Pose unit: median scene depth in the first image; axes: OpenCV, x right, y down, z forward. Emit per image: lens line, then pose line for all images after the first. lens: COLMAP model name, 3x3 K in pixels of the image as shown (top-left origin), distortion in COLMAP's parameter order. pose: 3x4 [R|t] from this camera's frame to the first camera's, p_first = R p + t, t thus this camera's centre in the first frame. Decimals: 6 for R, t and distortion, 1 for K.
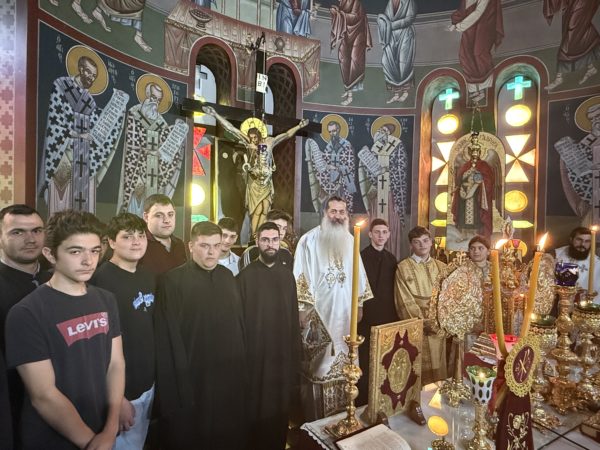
lens RADIAL K [[372.9, 0, 299.3], [0, 372.9, 223.1], [0, 0, 1]] dist [0.010090, -0.002348]
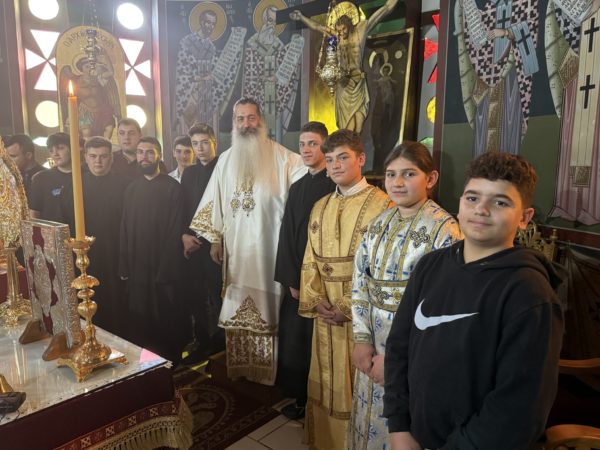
lens RADIAL K [[511.4, 0, 298.4], [0, 511.4, 228.2], [0, 0, 1]] dist [0.039922, -0.061684]
pose [[0.265792, 0.088436, -0.959965, 0.960939], [-0.016794, 0.996057, 0.087111, 0.086811], [0.963884, -0.007032, 0.266230, 0.696983]]
